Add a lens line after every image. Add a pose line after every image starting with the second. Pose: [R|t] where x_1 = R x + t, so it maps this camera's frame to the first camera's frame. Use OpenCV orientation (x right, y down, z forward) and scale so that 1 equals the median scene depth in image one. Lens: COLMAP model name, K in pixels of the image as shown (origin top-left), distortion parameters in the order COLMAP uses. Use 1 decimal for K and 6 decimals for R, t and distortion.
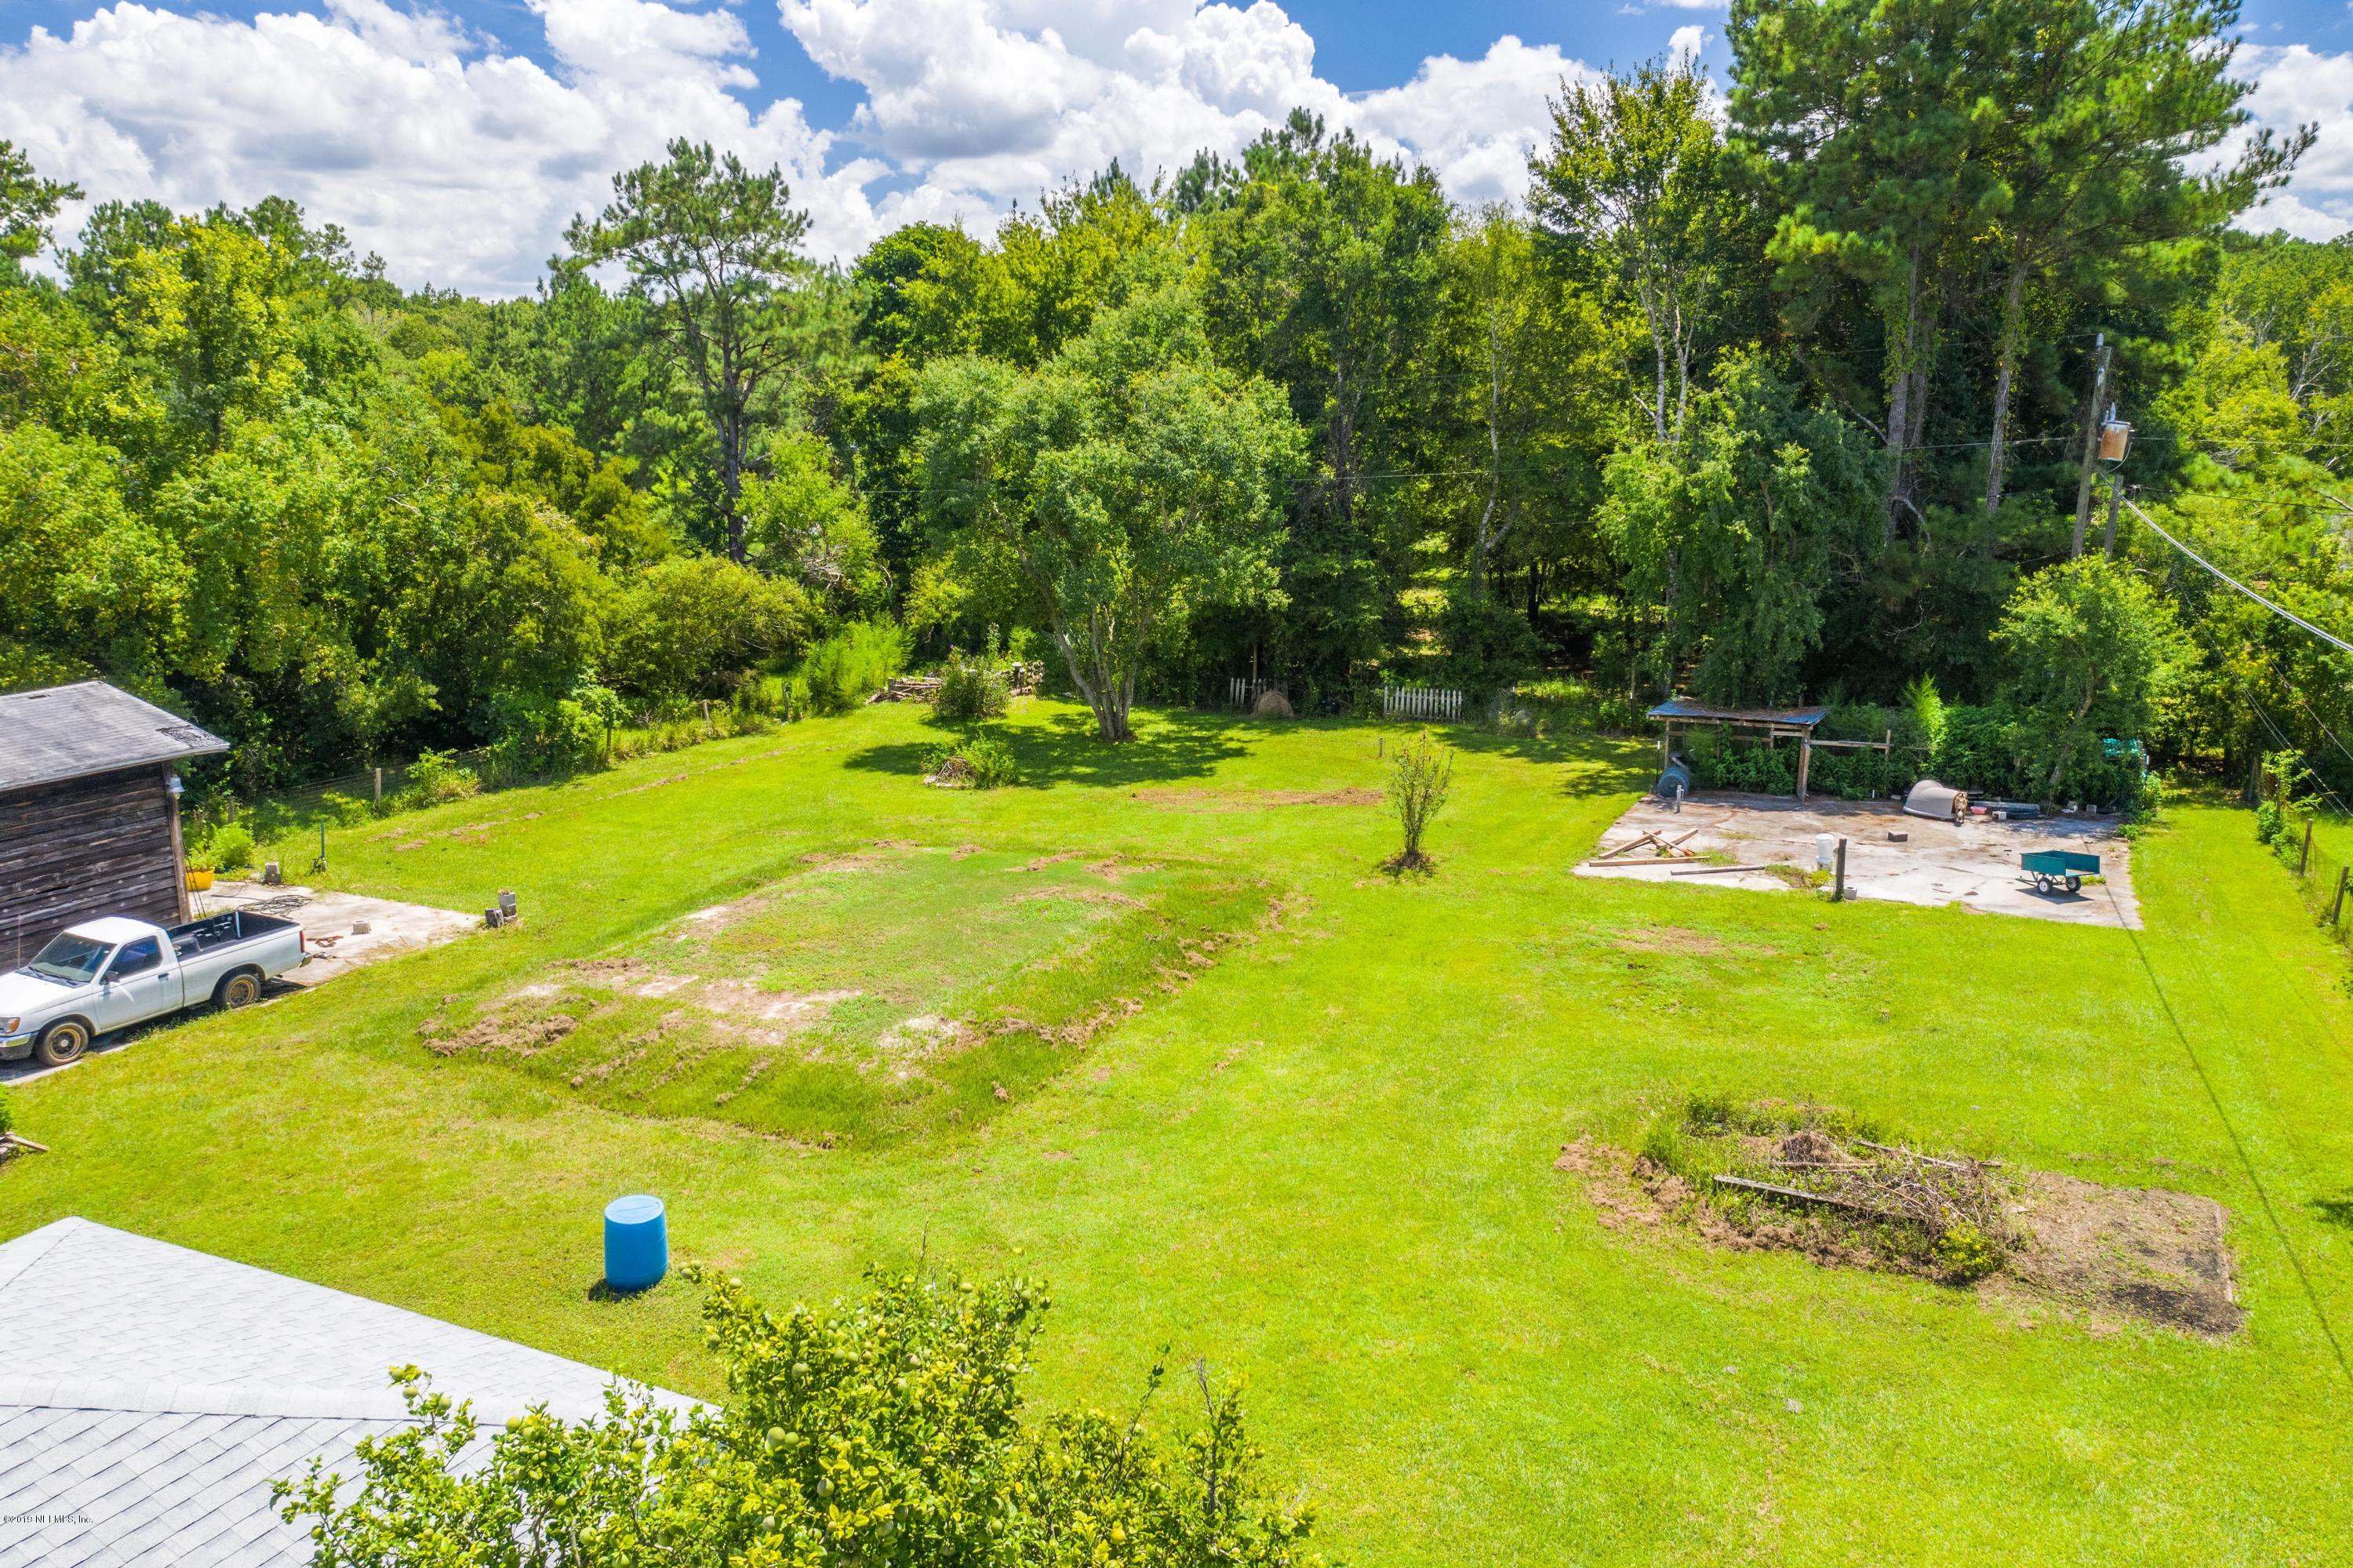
lens RADIAL K [[1839.2, 0, 1168.6], [0, 1839.2, 775.4], [0, 0, 1]] dist [-0.007387, 0.002716]
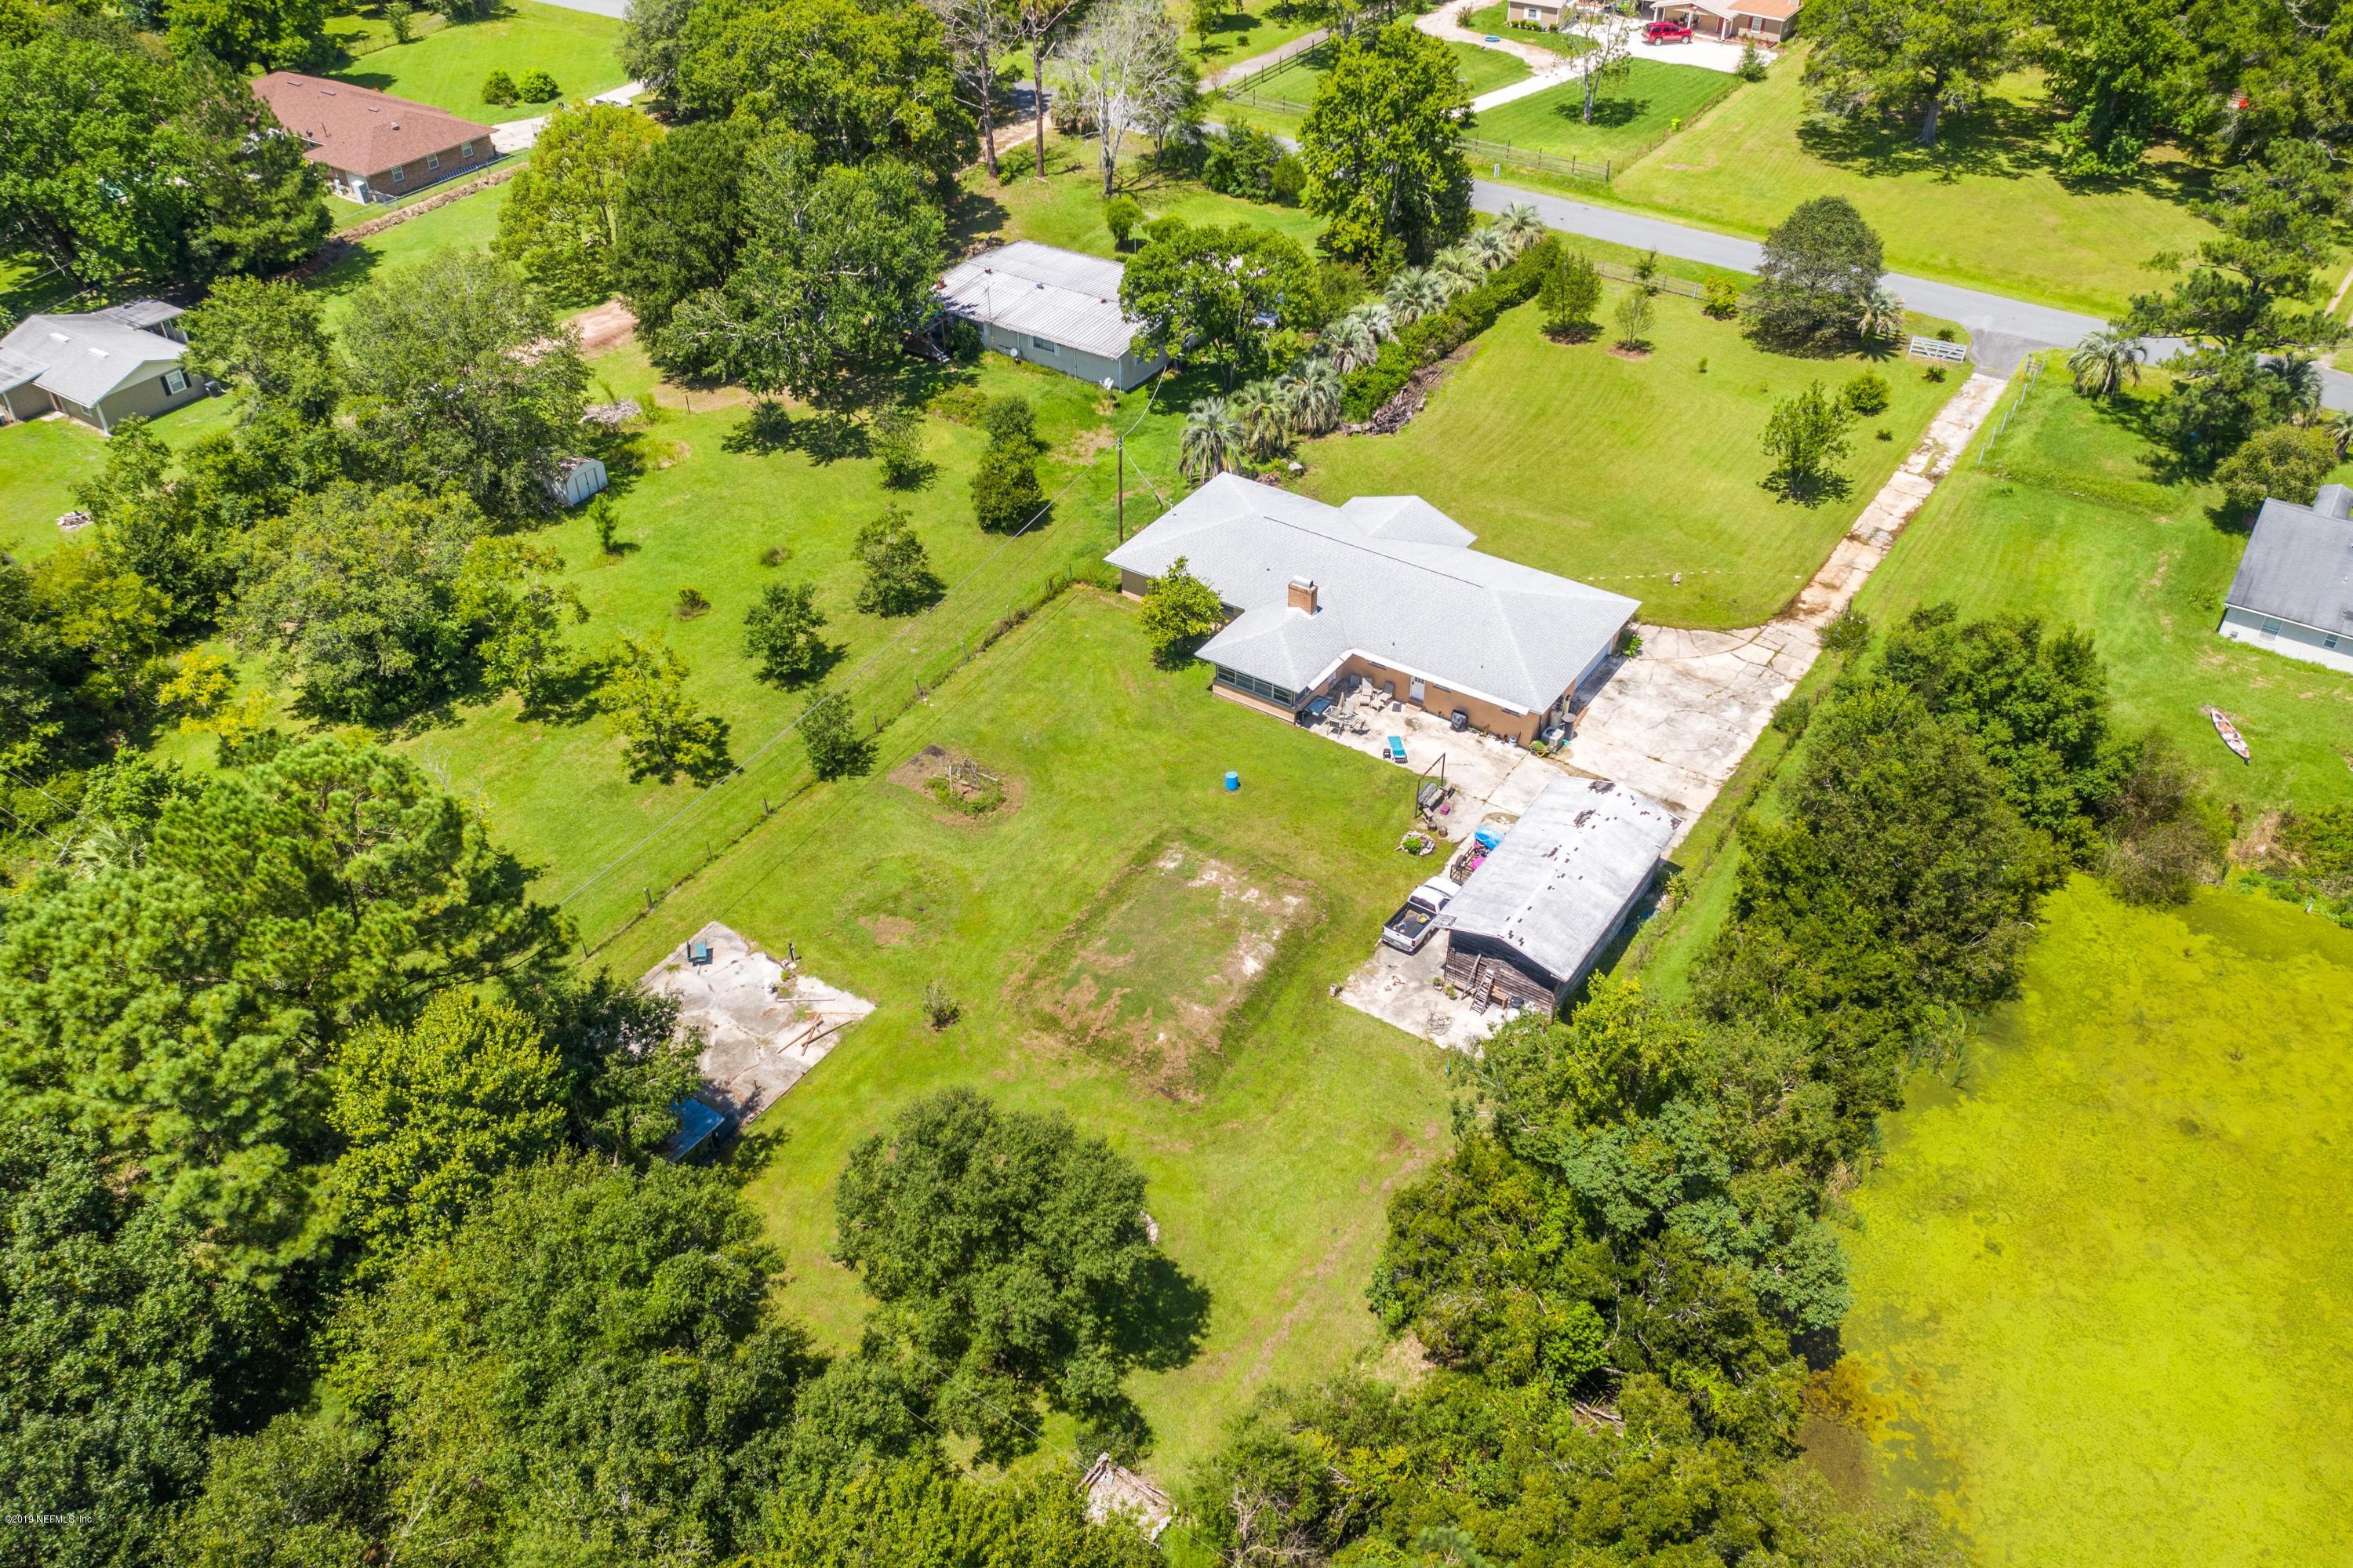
lens RADIAL K [[1839.2, 0, 1168.6], [0, 1839.2, 775.4], [0, 0, 1]] dist [-0.007387, 0.002716]
pose [[-0.989803, -0.080454, 0.117550, -0.472358], [0.035285, 0.661030, 0.749529, -2.298299], [-0.138006, 0.746034, -0.651450, 2.819056]]
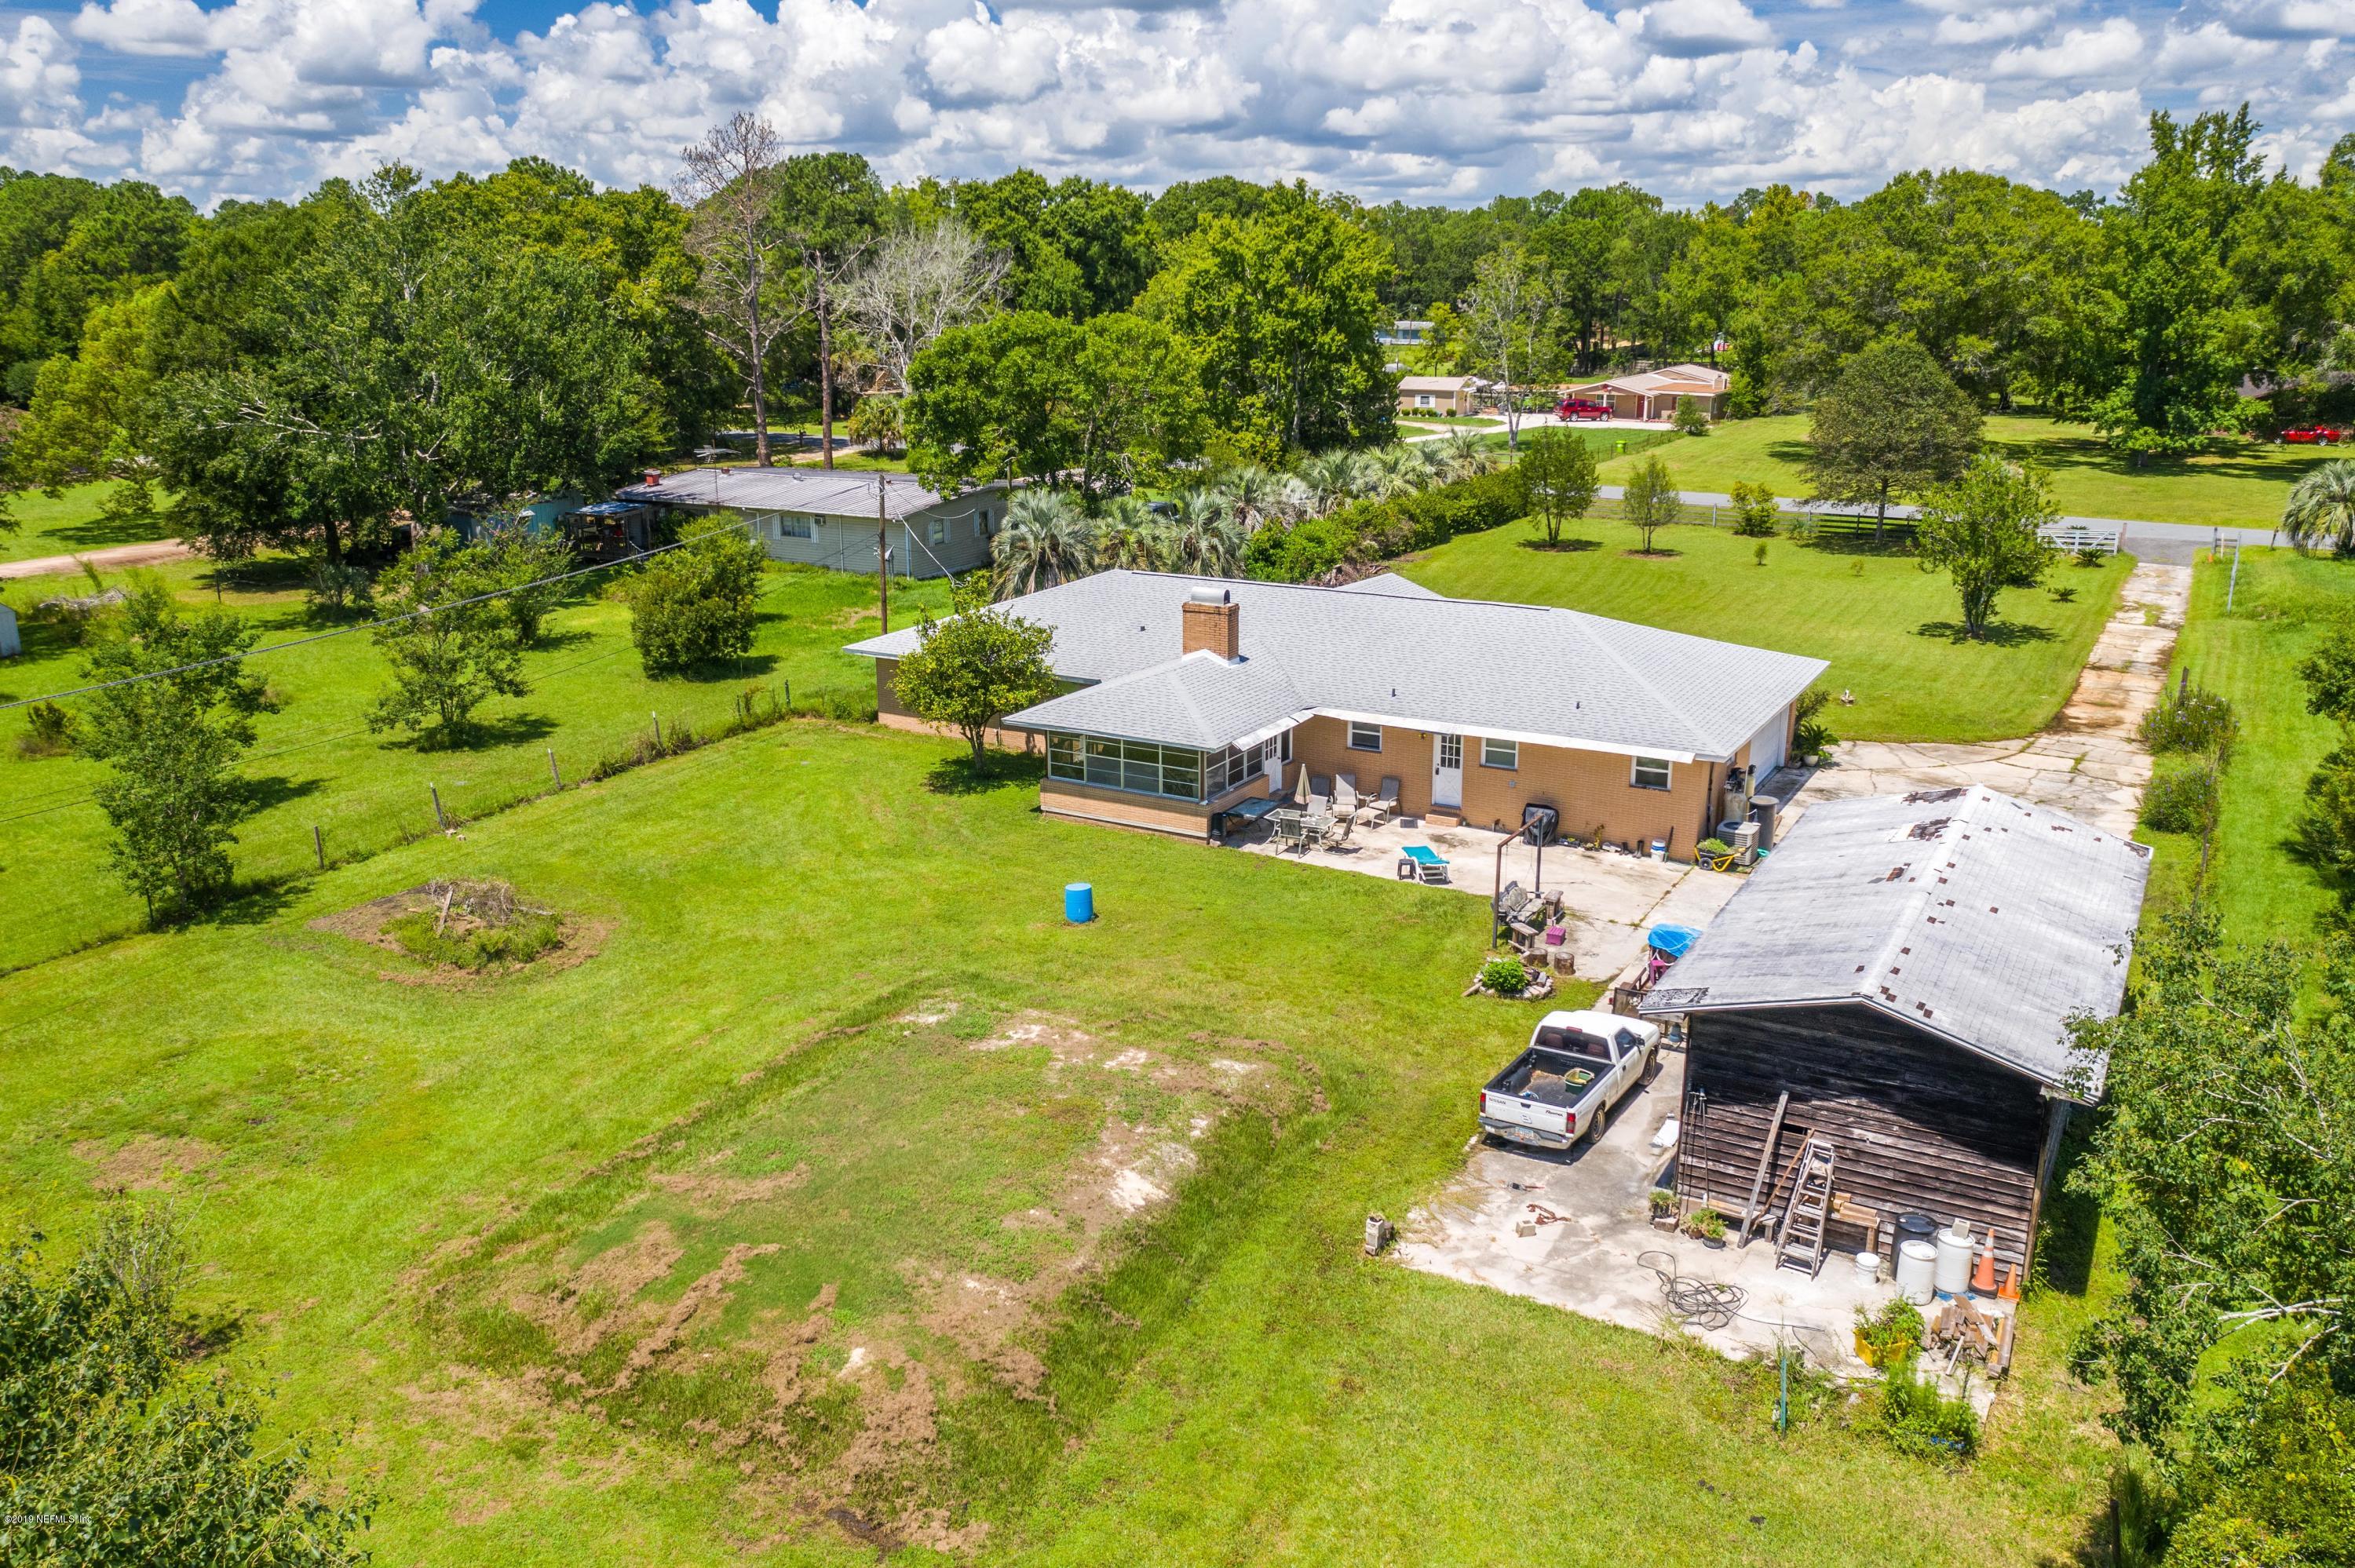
lens RADIAL K [[1840.5, 0, 1169.6], [0, 1840.5, 775.4], [0, 0, 1]] dist [-0.007387, 0.002716]
pose [[-0.997721, -0.017308, 0.065213, -0.366821], [0.013904, 0.893050, 0.449743, -0.587669], [-0.066022, 0.449625, -0.890774, 1.946164]]
